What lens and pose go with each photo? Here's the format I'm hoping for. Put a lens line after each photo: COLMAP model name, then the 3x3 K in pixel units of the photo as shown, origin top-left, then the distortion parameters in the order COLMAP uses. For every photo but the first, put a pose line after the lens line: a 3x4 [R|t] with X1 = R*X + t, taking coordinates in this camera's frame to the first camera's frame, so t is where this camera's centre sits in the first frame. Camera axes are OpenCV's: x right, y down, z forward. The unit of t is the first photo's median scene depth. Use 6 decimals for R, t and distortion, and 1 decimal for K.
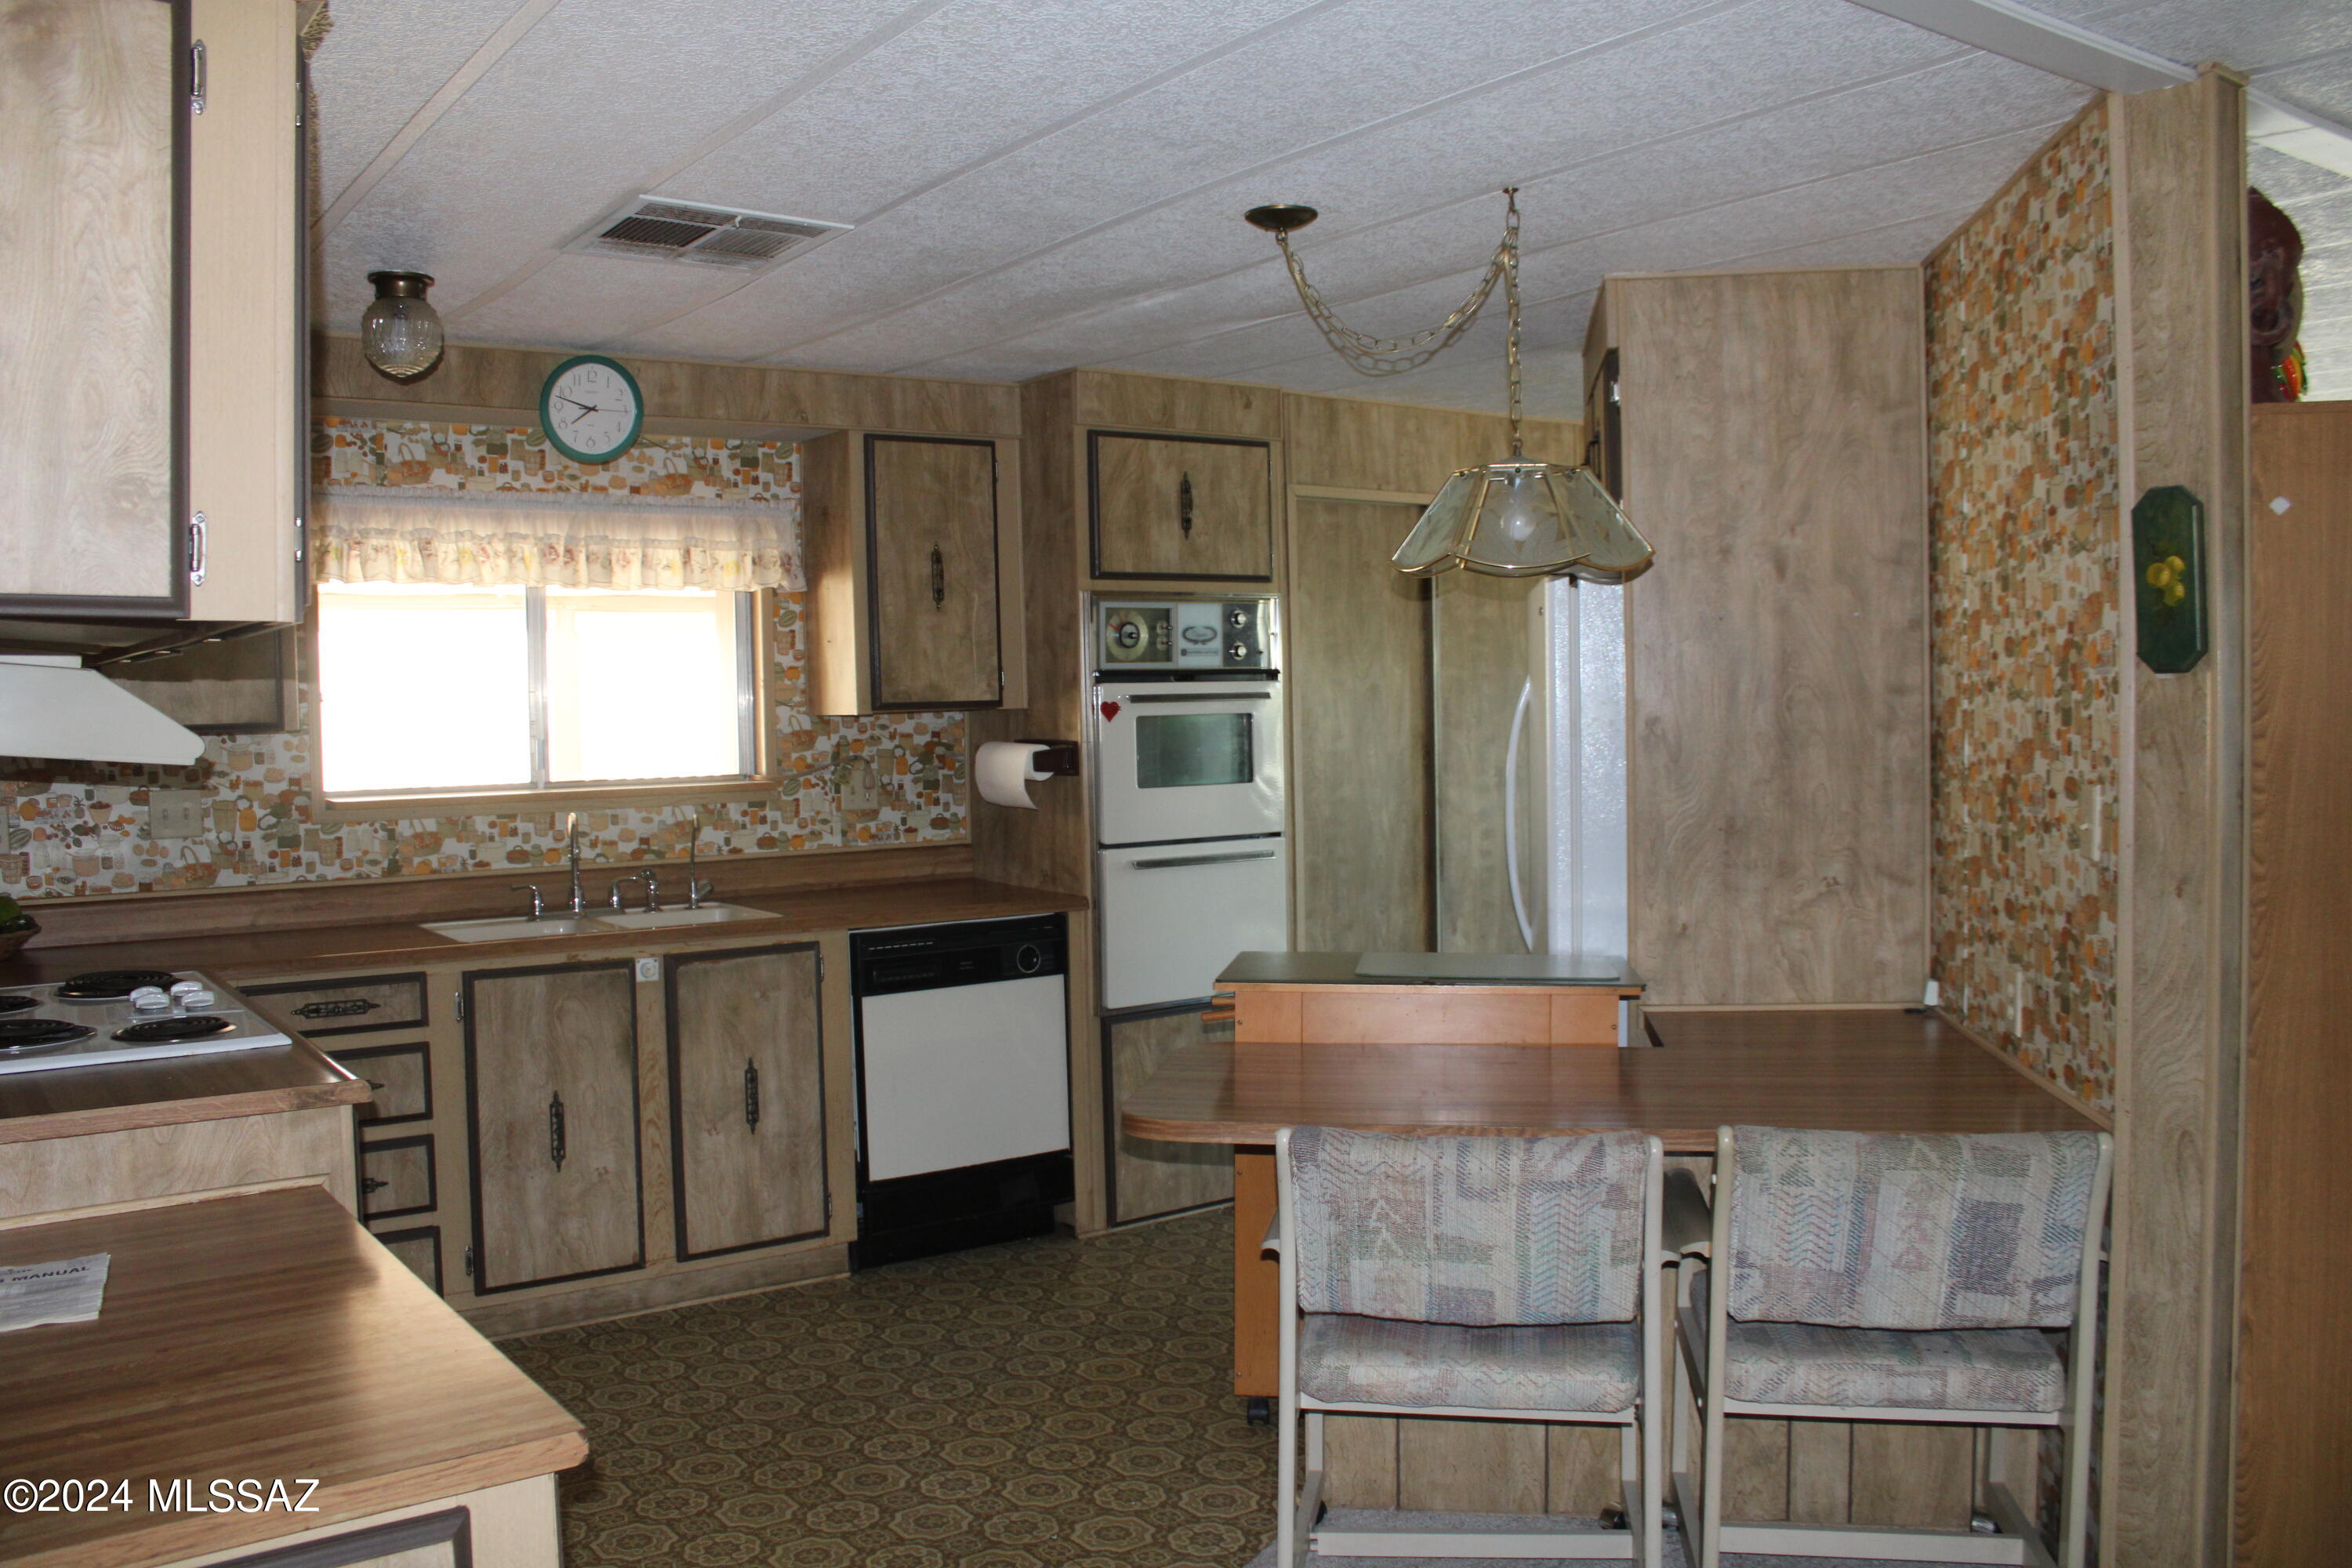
lens RADIAL K [[1935.9, 0, 1161.1], [0, 1935.9, 791.7], [0, 0, 1]] dist [-0.169621, 0.150338]
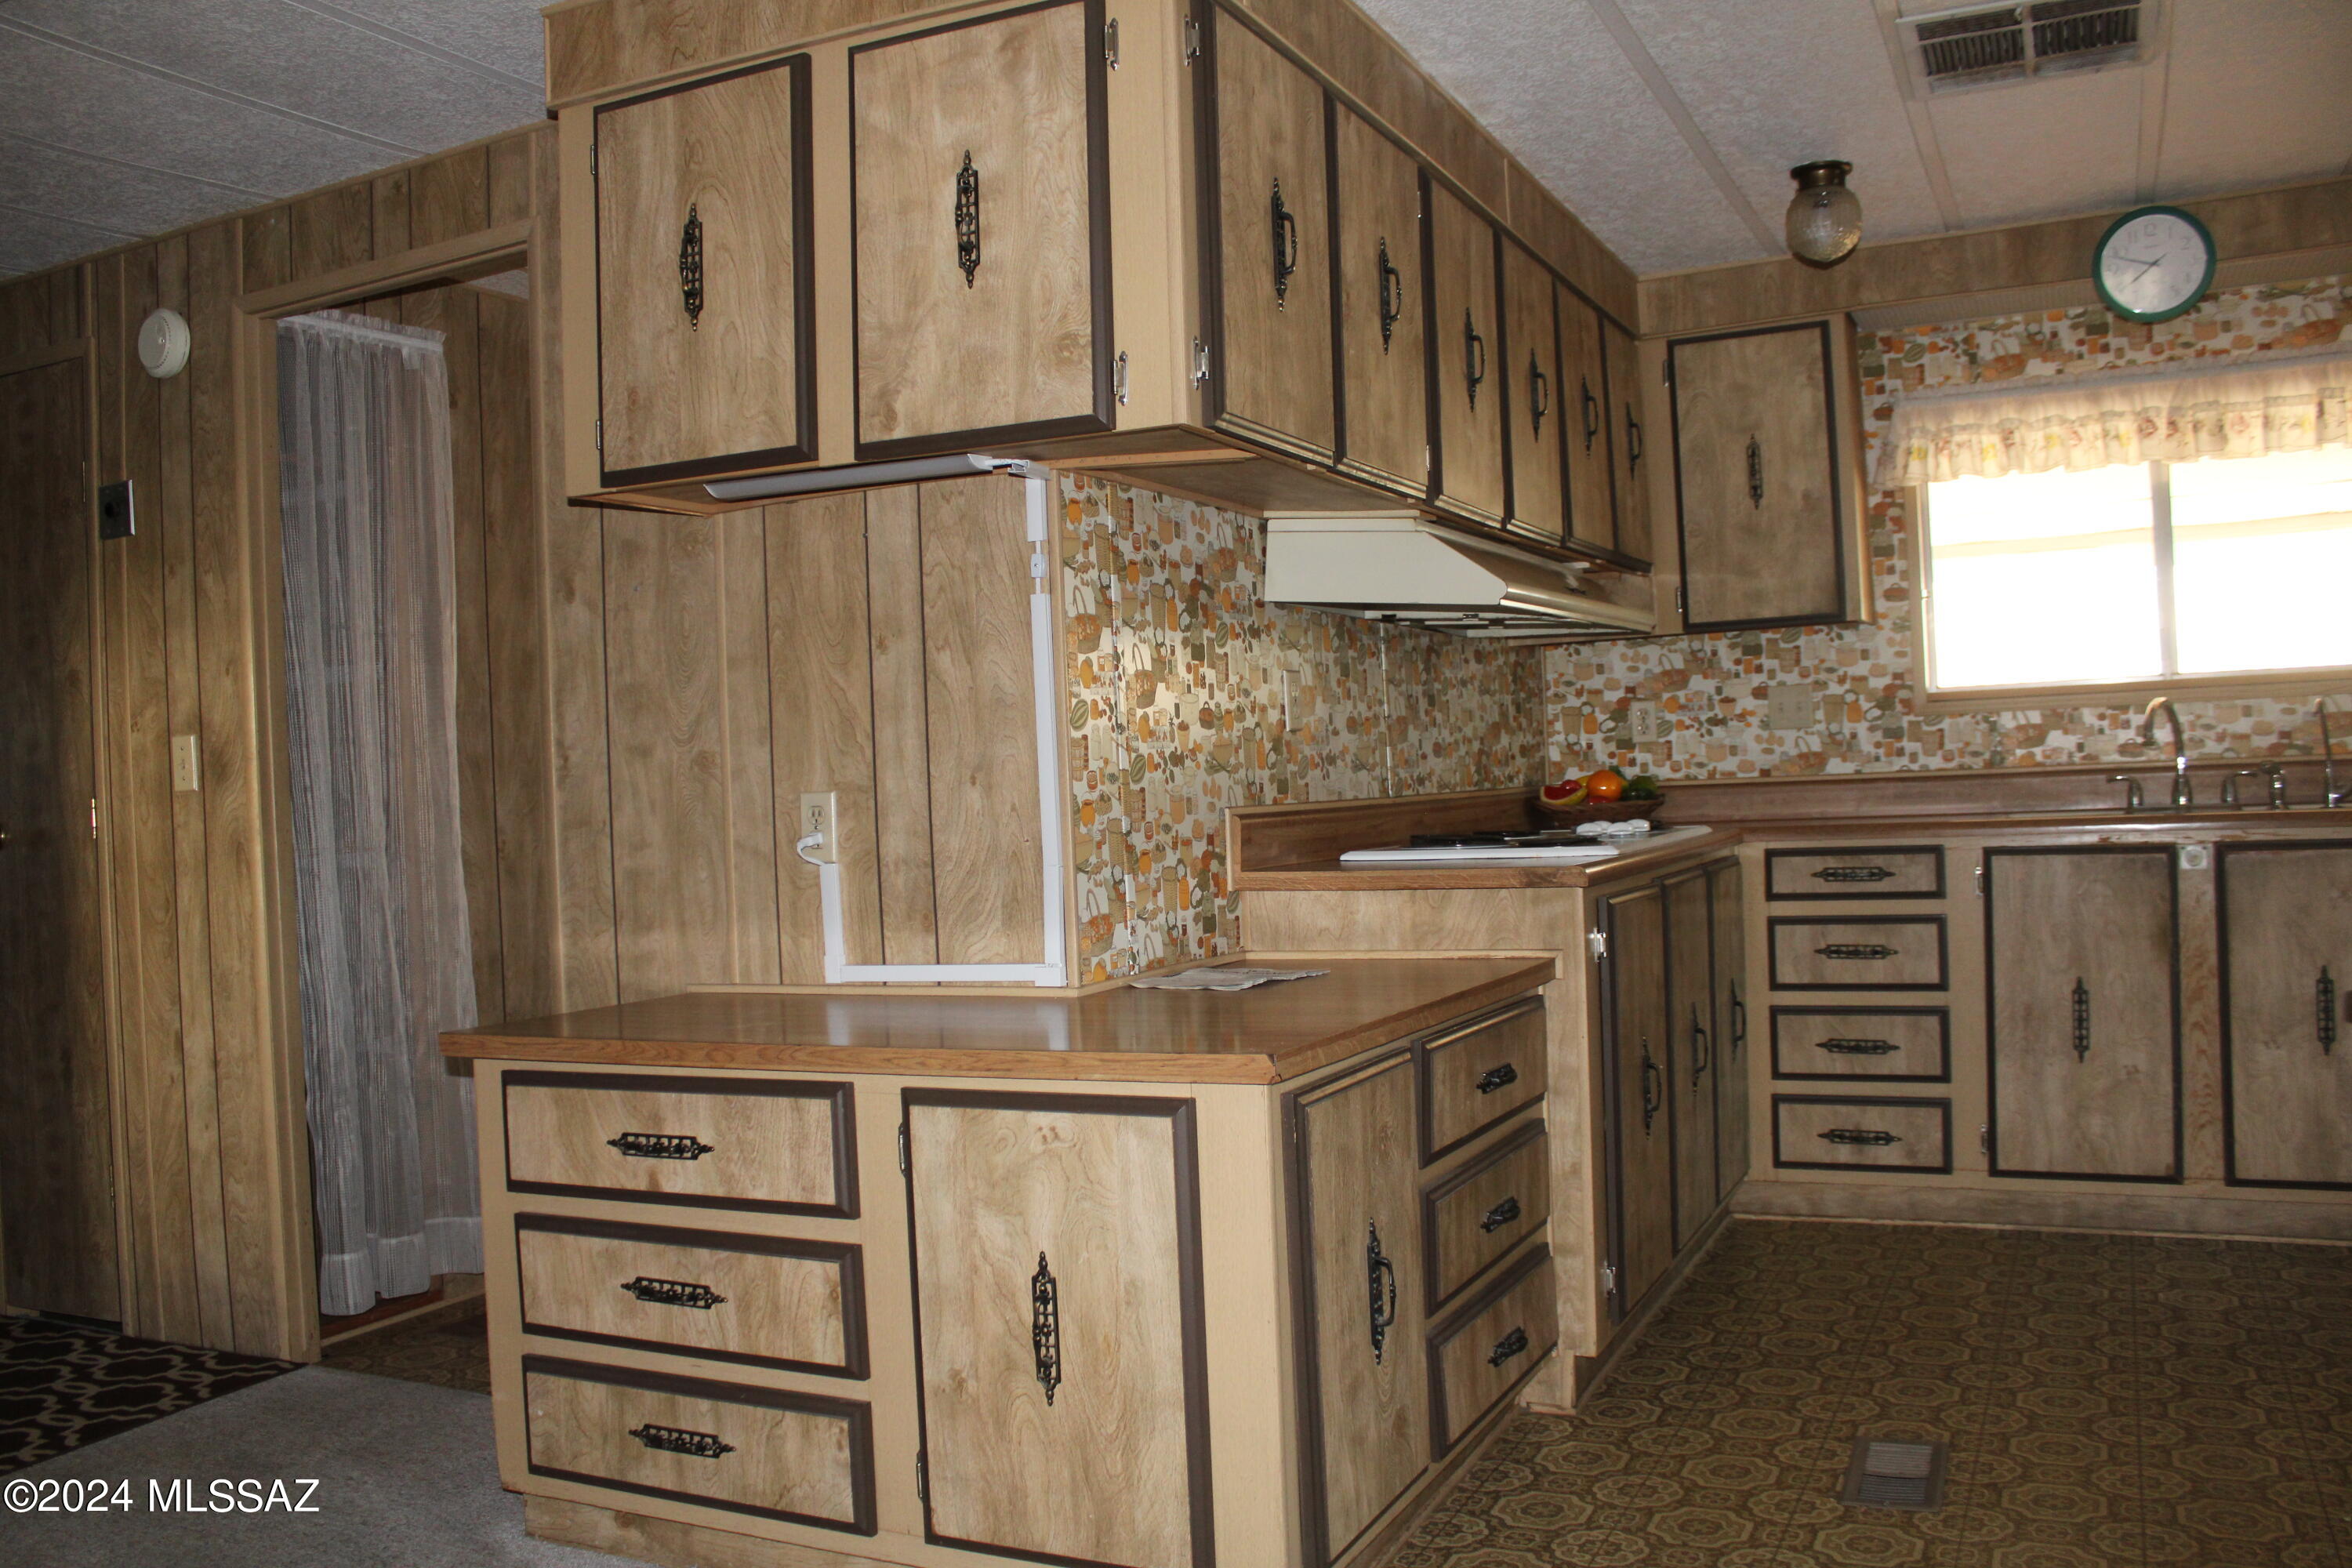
lens RADIAL K [[1935.9, 0, 1161.1], [0, 1935.9, 791.7], [0, 0, 1]] dist [-0.169621, 0.150338]
pose [[0.468633, -0.001367, -0.883392, 0.263968], [-0.007510, 0.999956, -0.005532, 0.064202], [0.883361, 0.009227, 0.468602, 0.129917]]
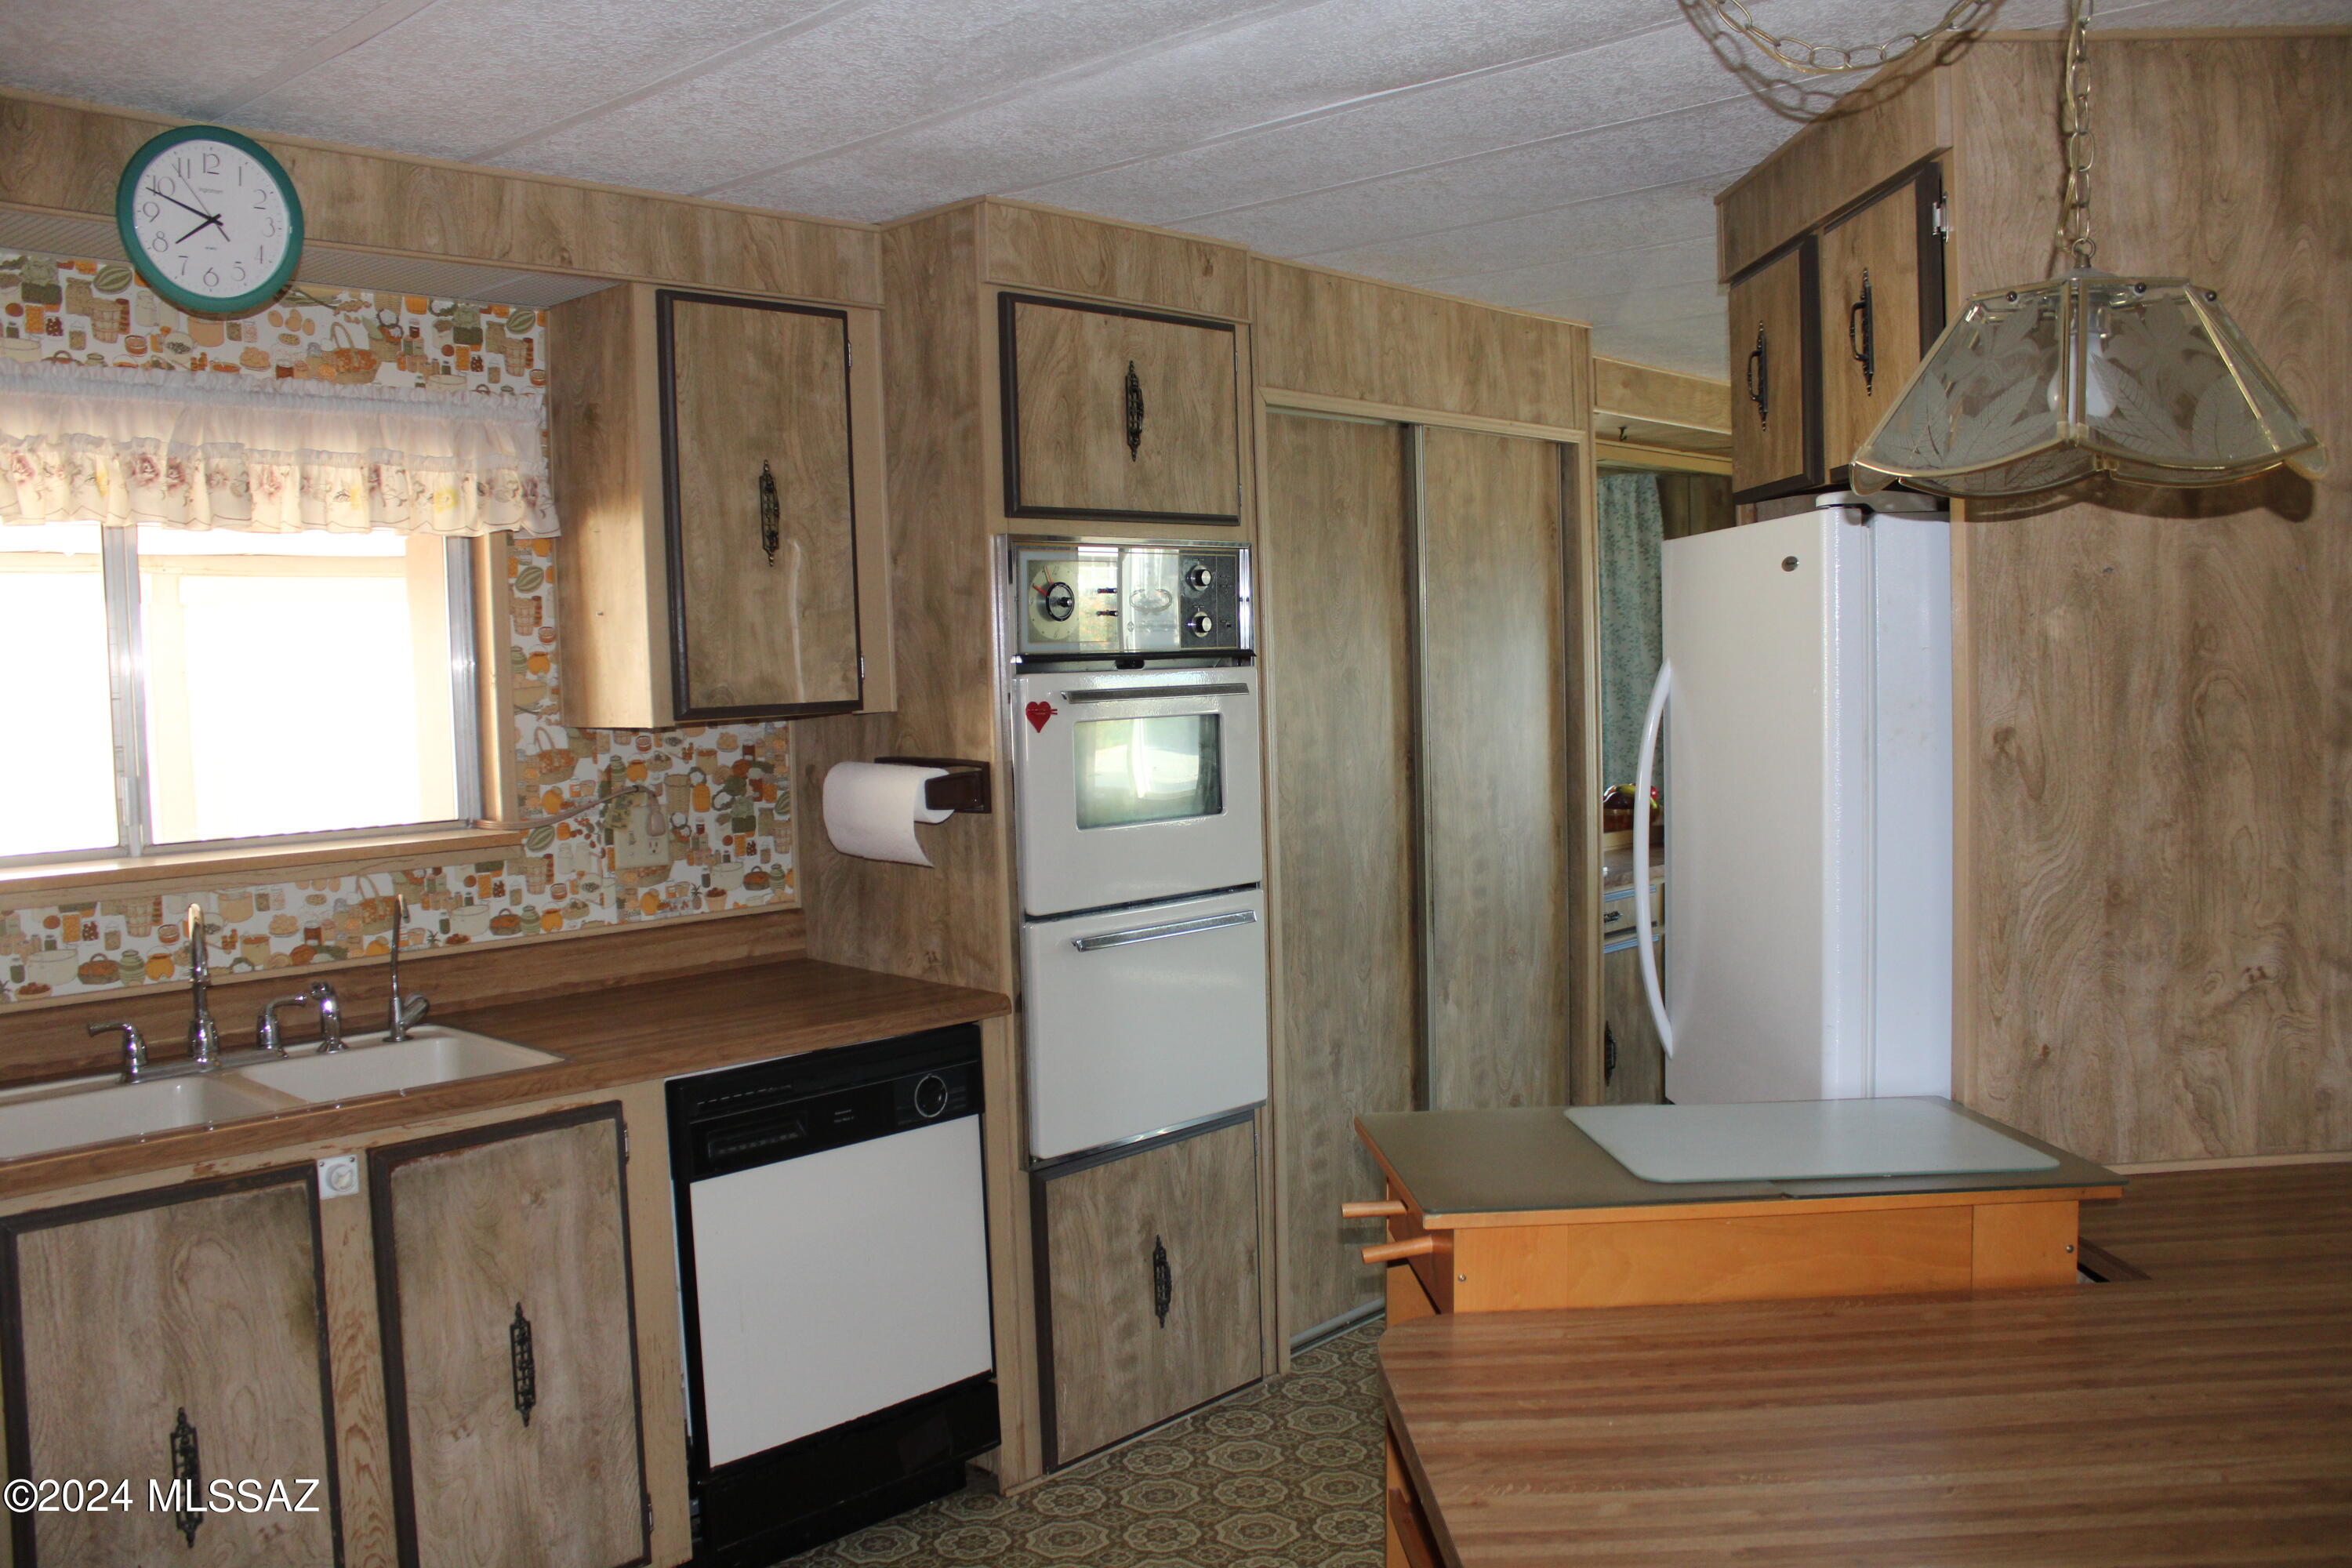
lens RADIAL K [[1935.9, 0, 1161.1], [0, 1935.9, 791.7], [0, 0, 1]] dist [-0.169621, 0.150338]
pose [[0.982357, -0.020604, 0.185875, -0.114705], [0.017616, 0.999688, 0.017710, -0.027989], [-0.186182, -0.014123, 0.982414, 0.356300]]
